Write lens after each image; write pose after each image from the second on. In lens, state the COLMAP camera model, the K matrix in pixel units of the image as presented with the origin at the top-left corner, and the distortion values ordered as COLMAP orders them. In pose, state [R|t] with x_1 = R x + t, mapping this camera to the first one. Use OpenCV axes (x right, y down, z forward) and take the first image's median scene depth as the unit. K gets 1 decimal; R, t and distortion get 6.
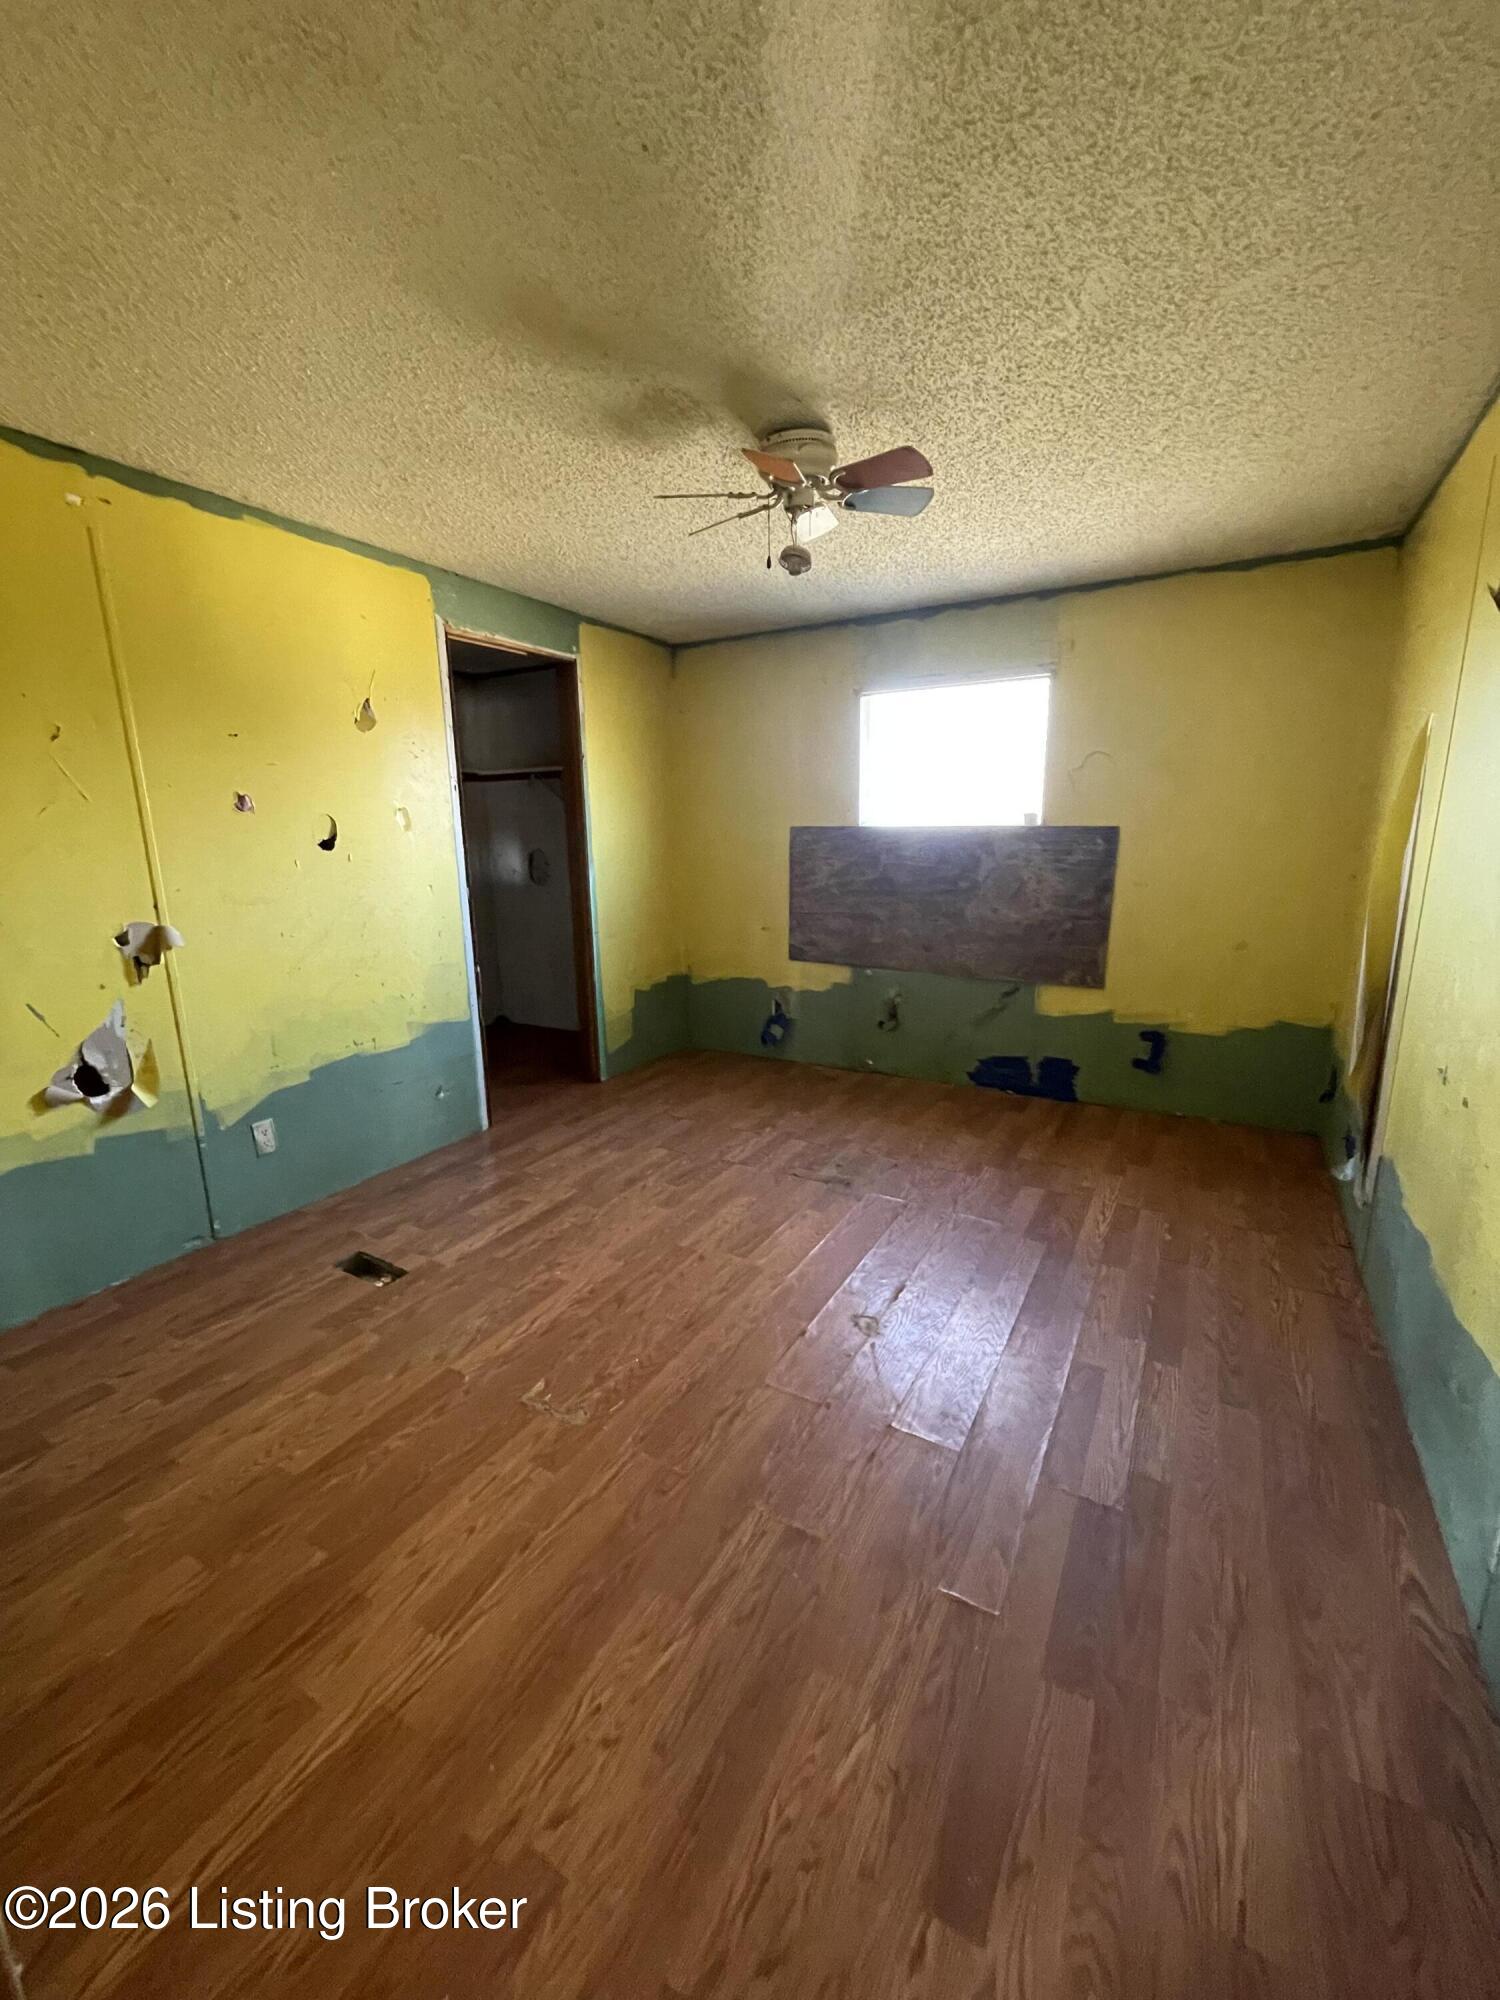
lens RADIAL K [[813.2, 0, 750.0], [0, 813.2, 1000.0], [0, 0, 1]] dist [-0.003299, -0.000270]
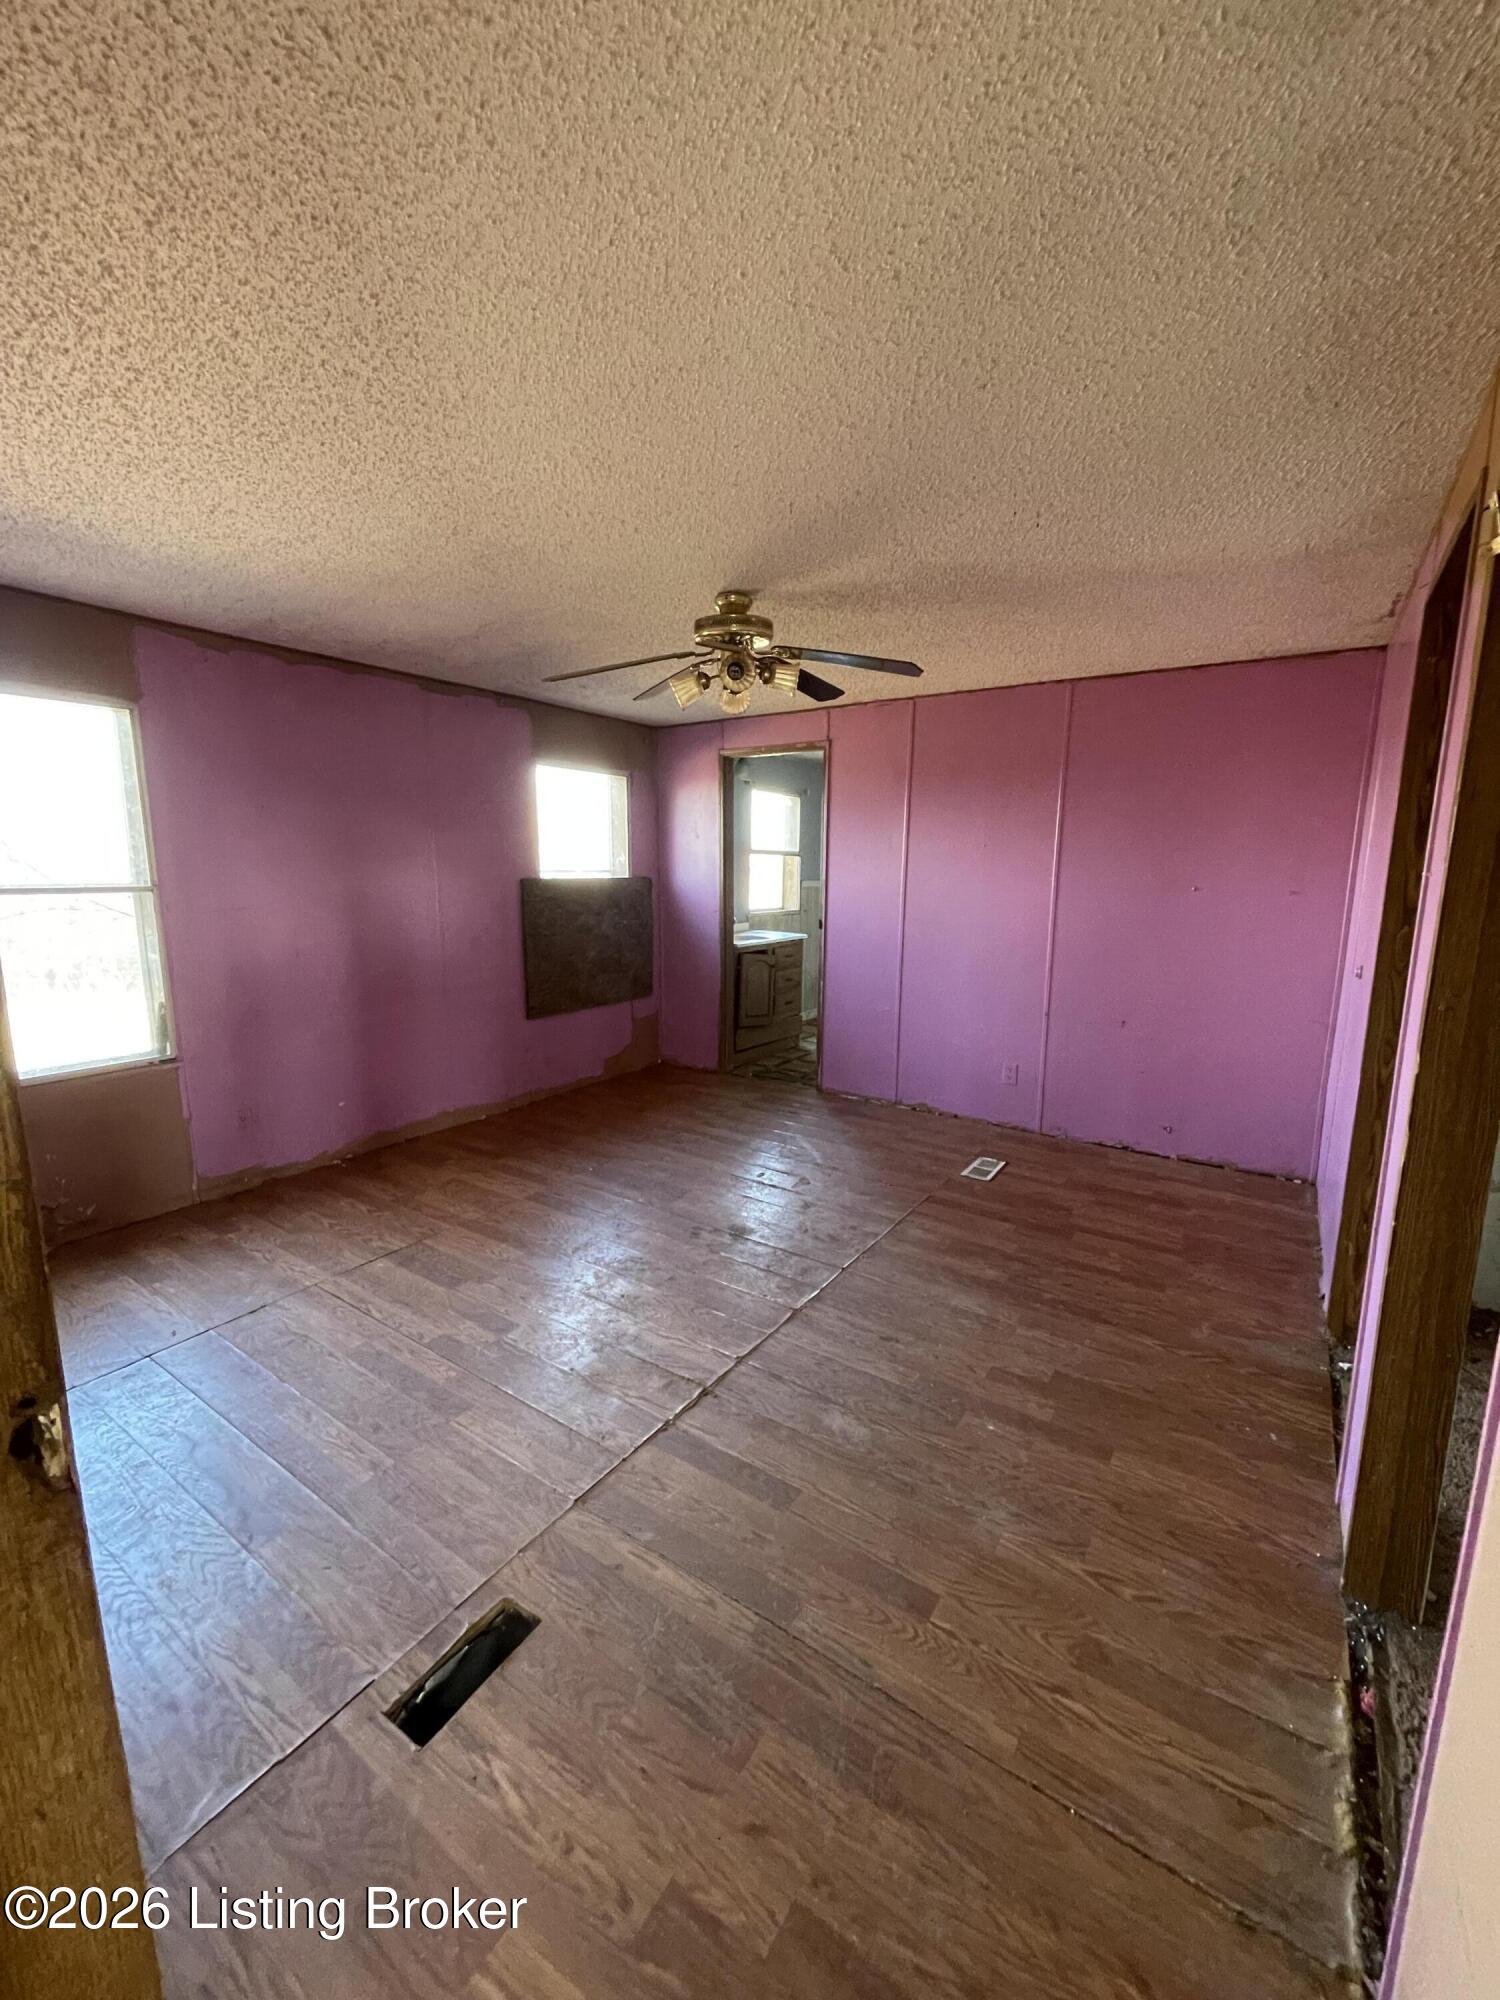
lens RADIAL K [[813.2, 0, 750.0], [0, 813.2, 1000.0], [0, 0, 1]] dist [-0.003299, -0.000270]
pose [[0.074194, -0.152260, 0.985552, -0.911317], [0.214794, 0.967519, 0.133304, -0.146672], [-0.973837, 0.201800, 0.104488, 0.639584]]
